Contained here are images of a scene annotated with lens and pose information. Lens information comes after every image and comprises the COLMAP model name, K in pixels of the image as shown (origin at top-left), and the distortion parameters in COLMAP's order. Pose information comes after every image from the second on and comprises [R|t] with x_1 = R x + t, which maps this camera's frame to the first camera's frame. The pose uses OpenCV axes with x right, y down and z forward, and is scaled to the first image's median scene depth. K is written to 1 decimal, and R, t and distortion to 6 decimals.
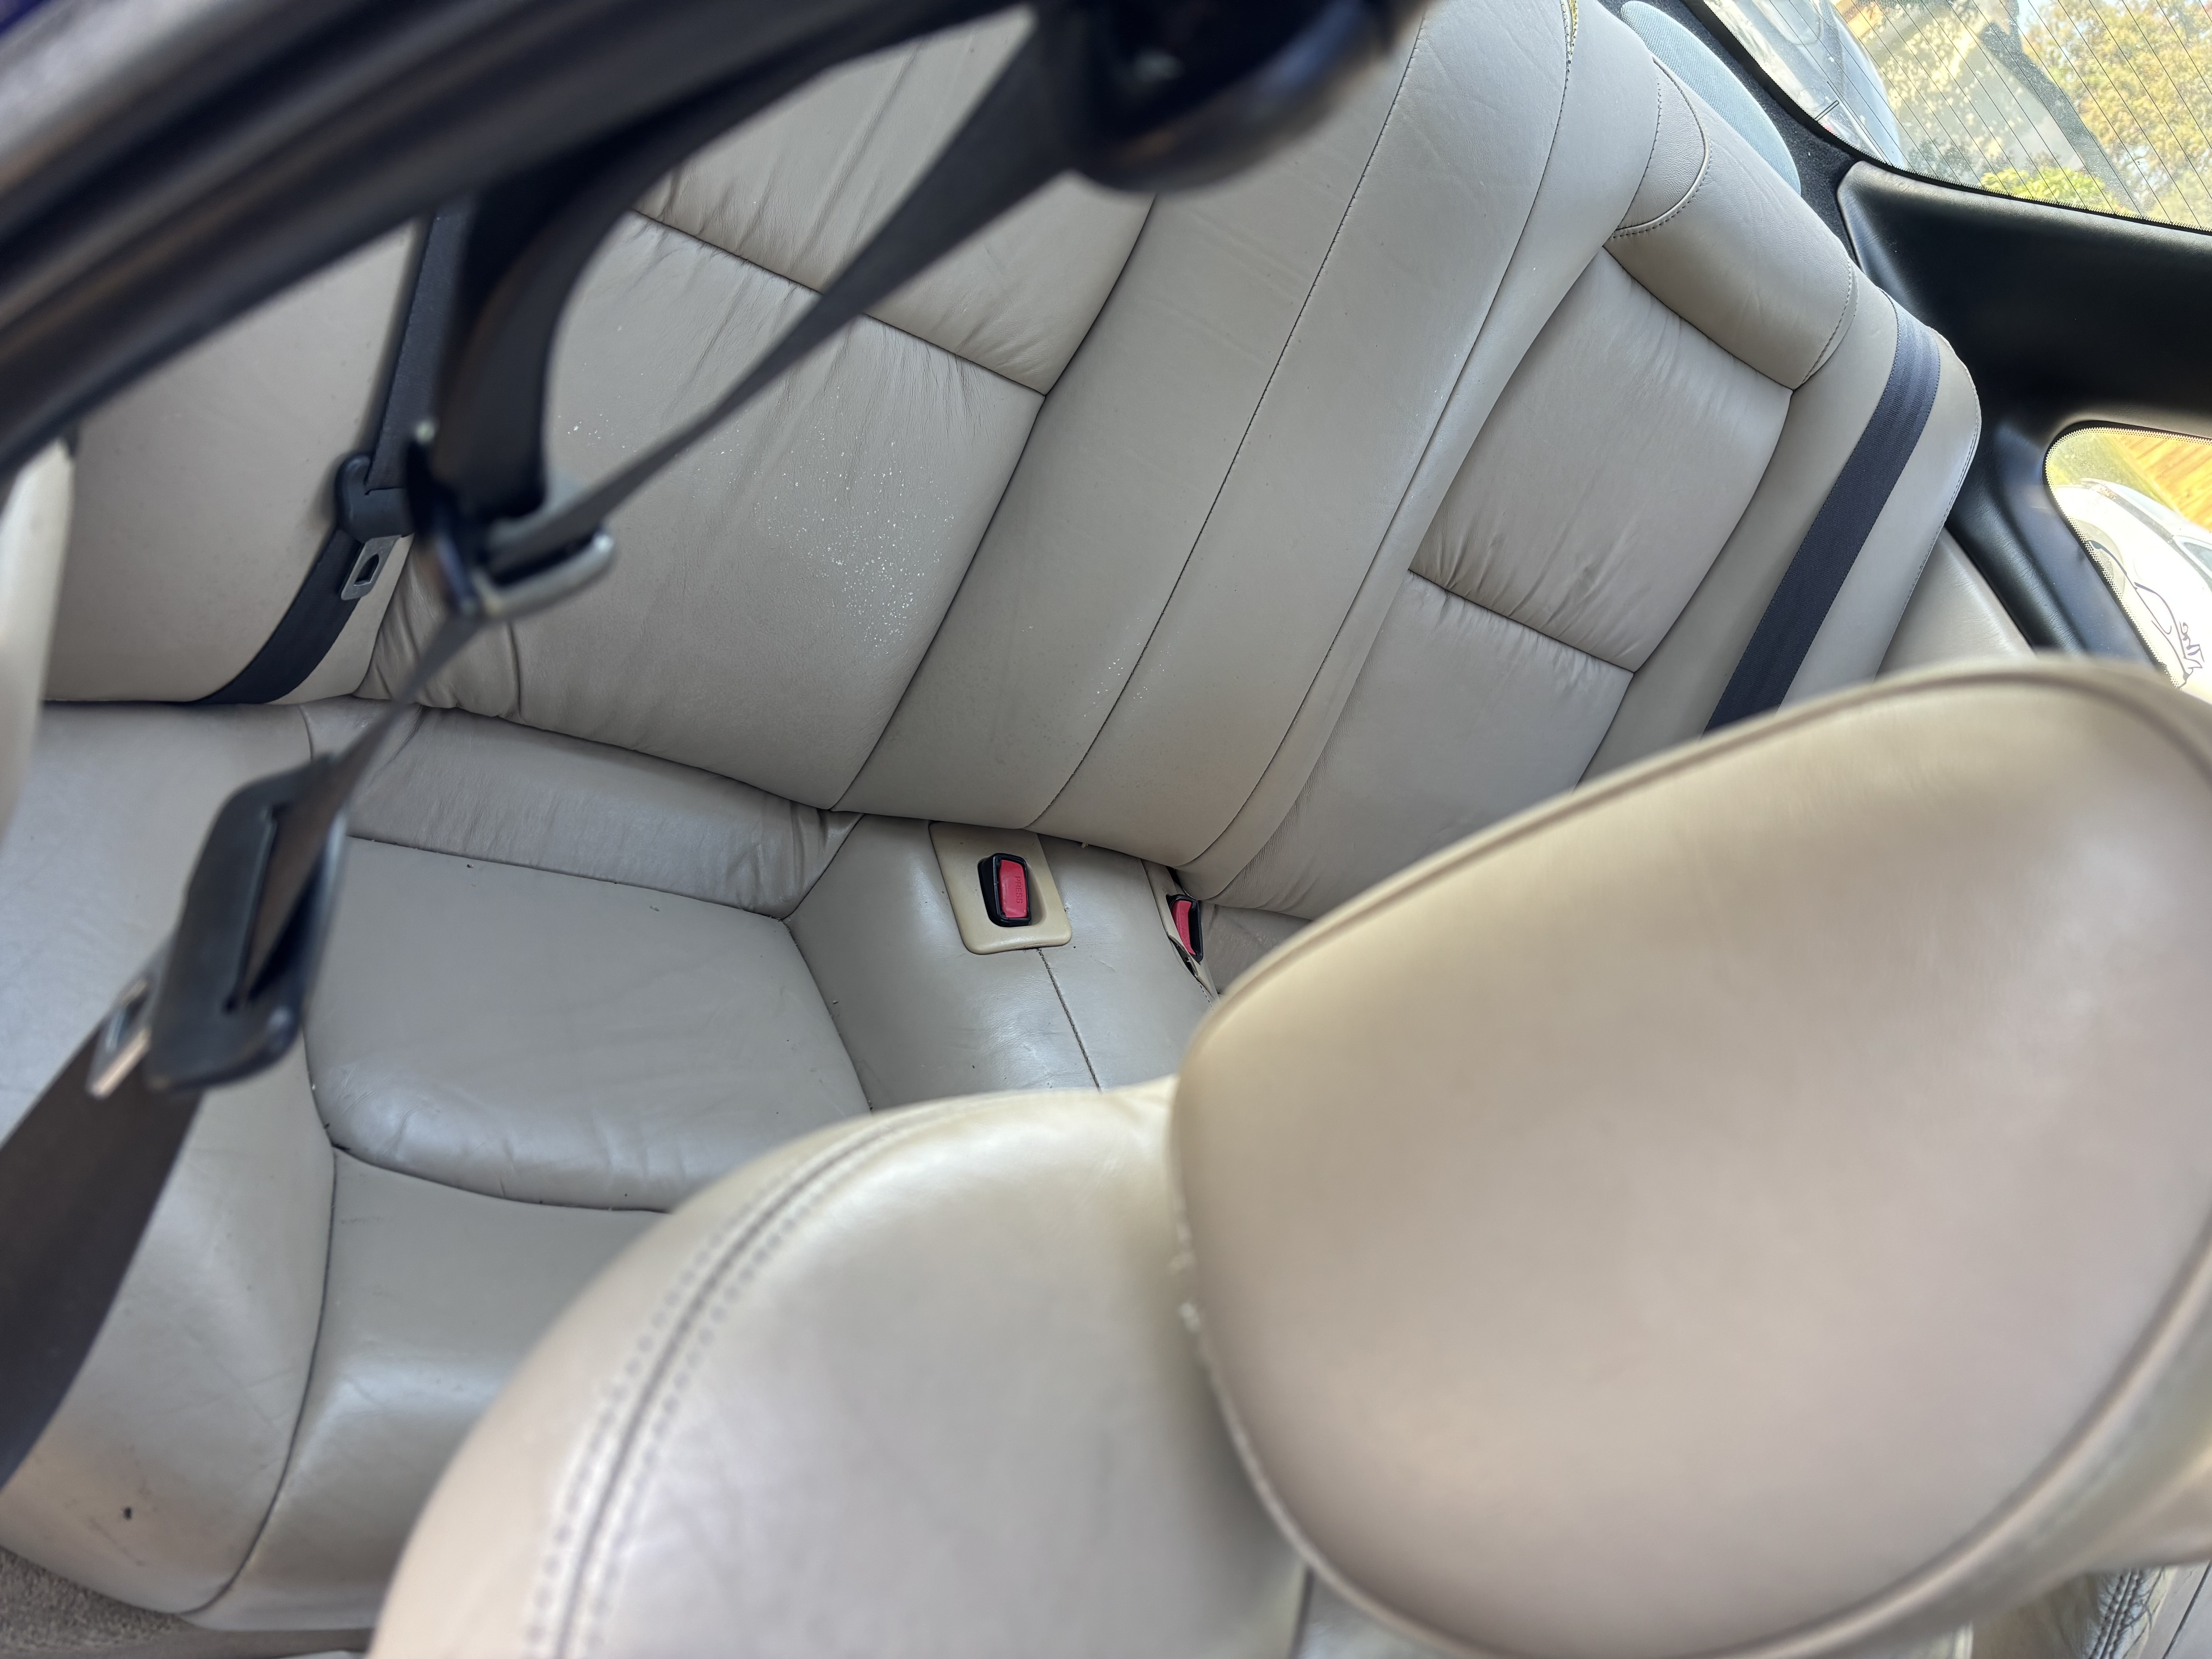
lens RADIAL K [[1648.9, 0, 1106.0], [0, 1648.9, 829.5], [0, 0, 1]] dist [0.039401, -0.057410]
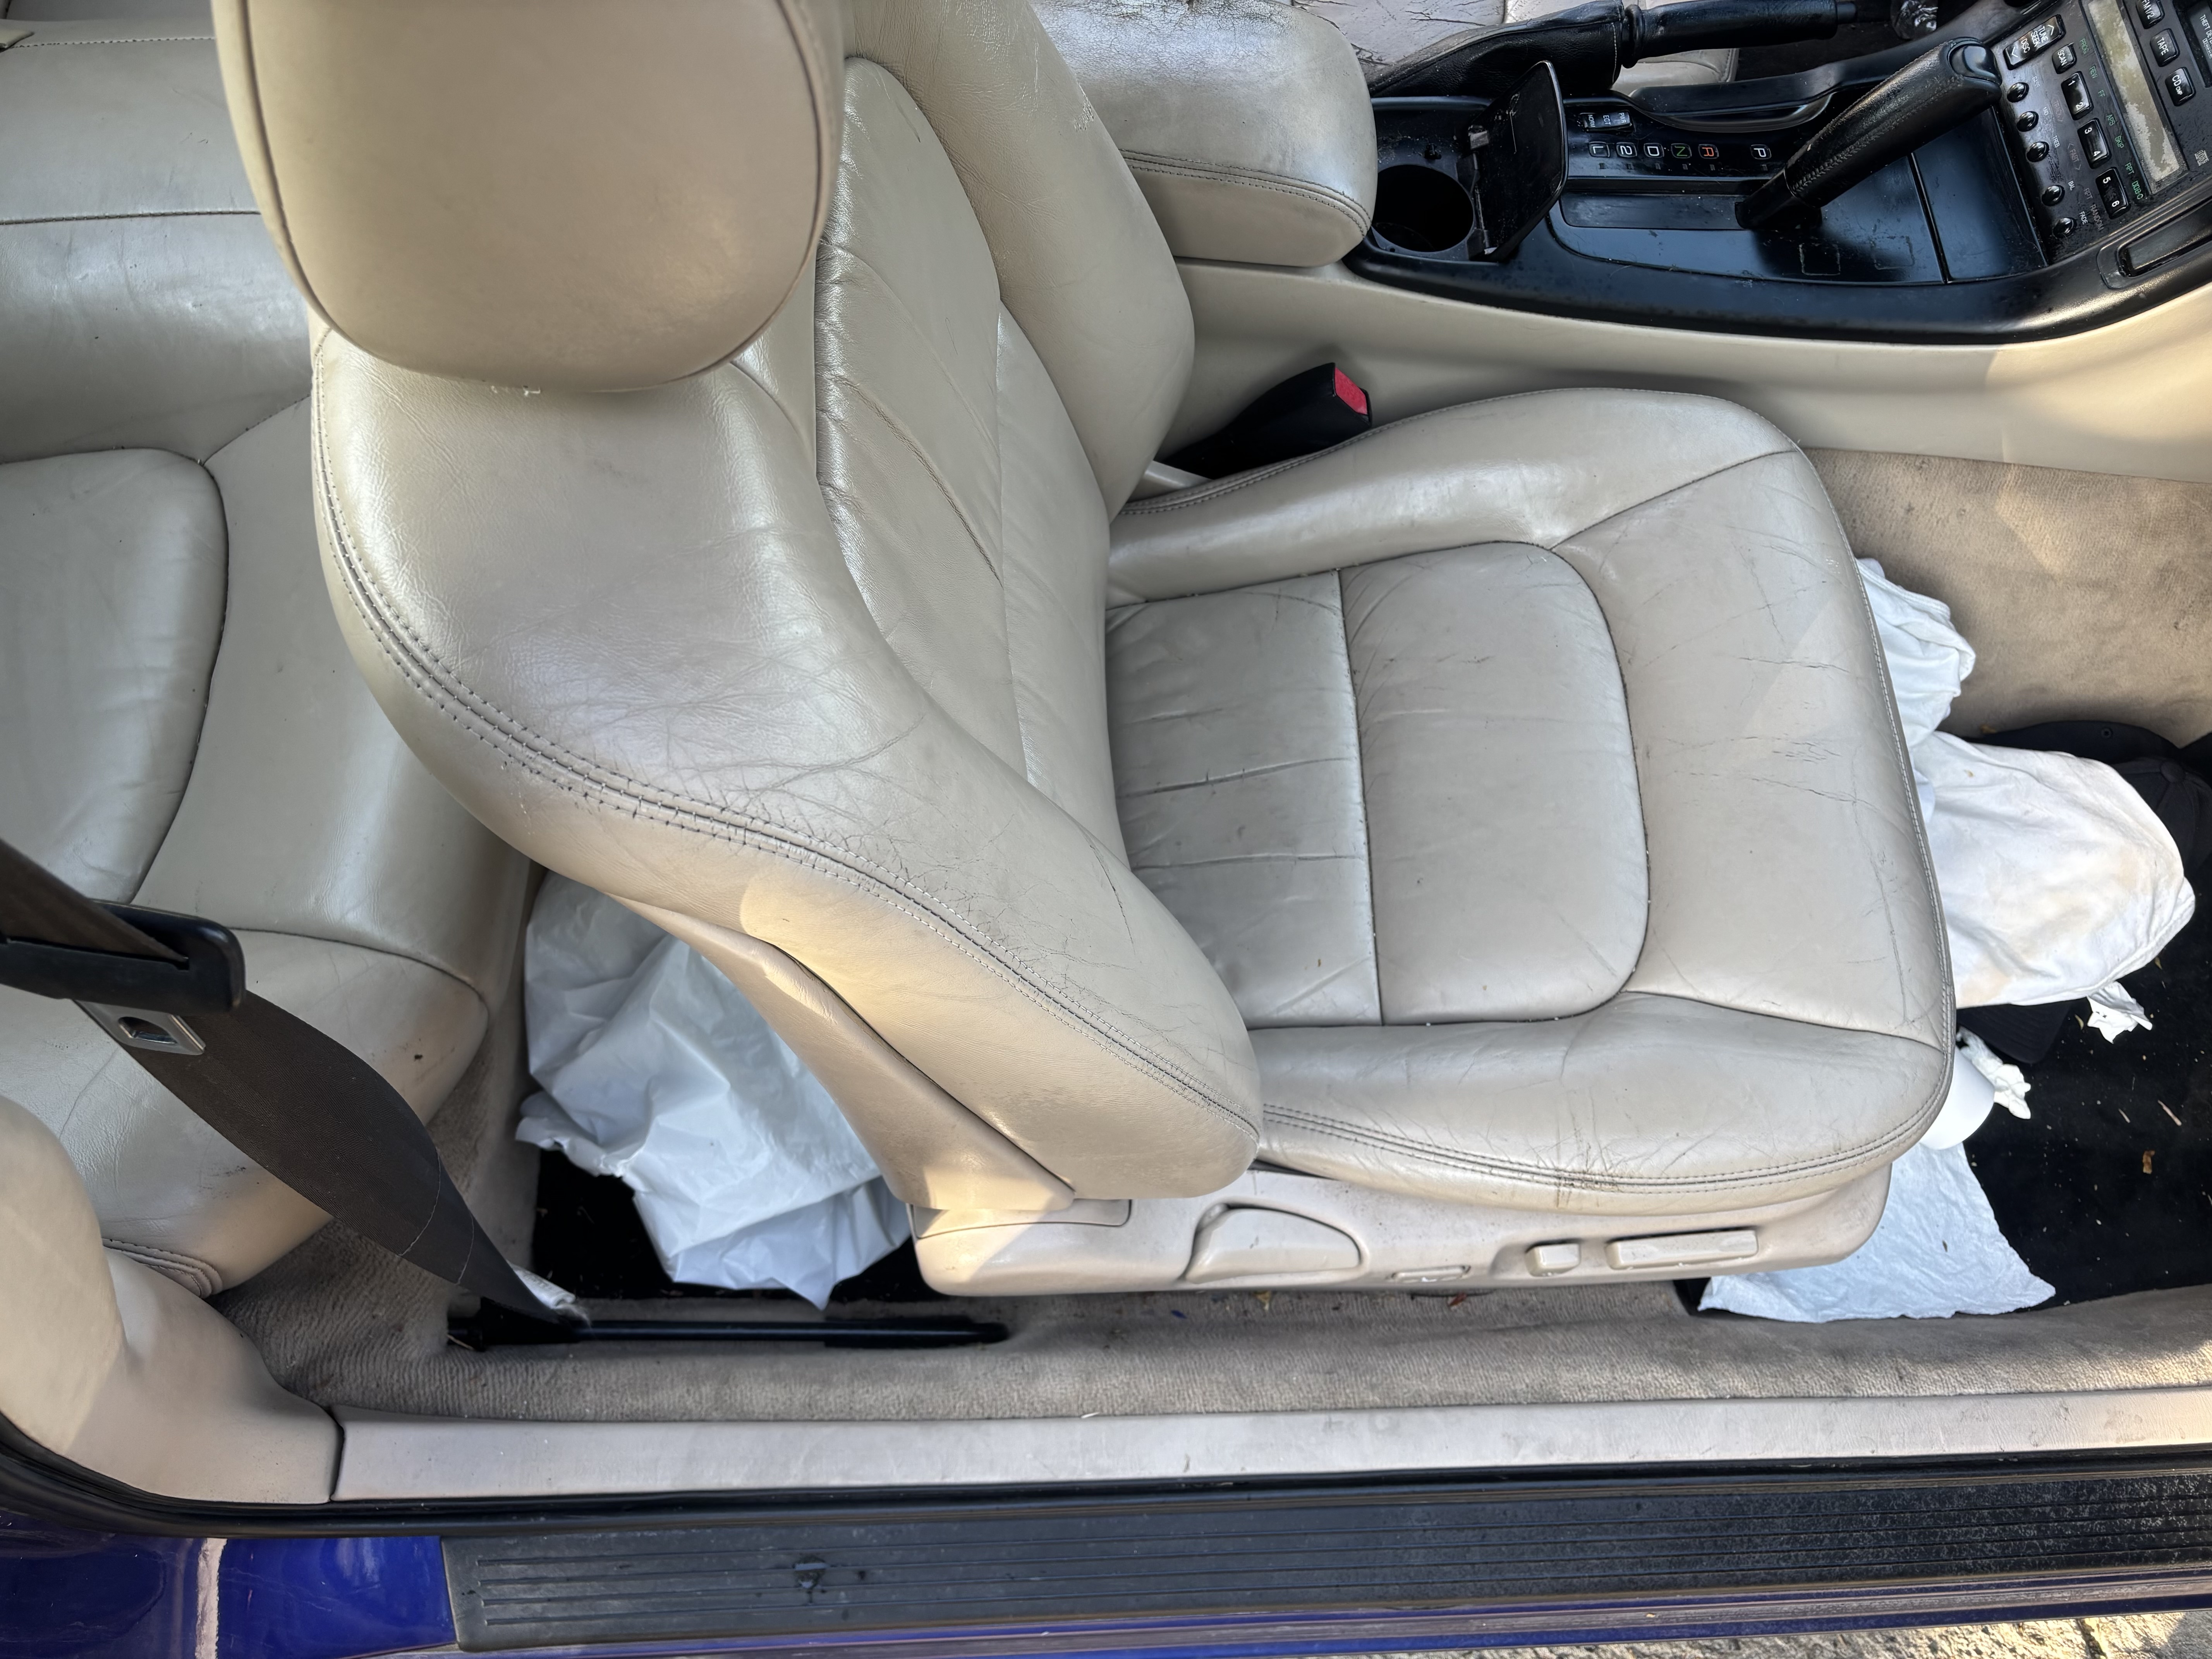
lens RADIAL K [[1648.9, 0, 1106.0], [0, 1648.9, 829.5], [0, 0, 1]] dist [0.039401, -0.057410]
pose [[0.311717, -0.923486, -0.223620, 0.093424], [0.697454, 0.062554, 0.713894, -0.200192], [-0.645283, -0.378498, 0.663588, -0.249900]]
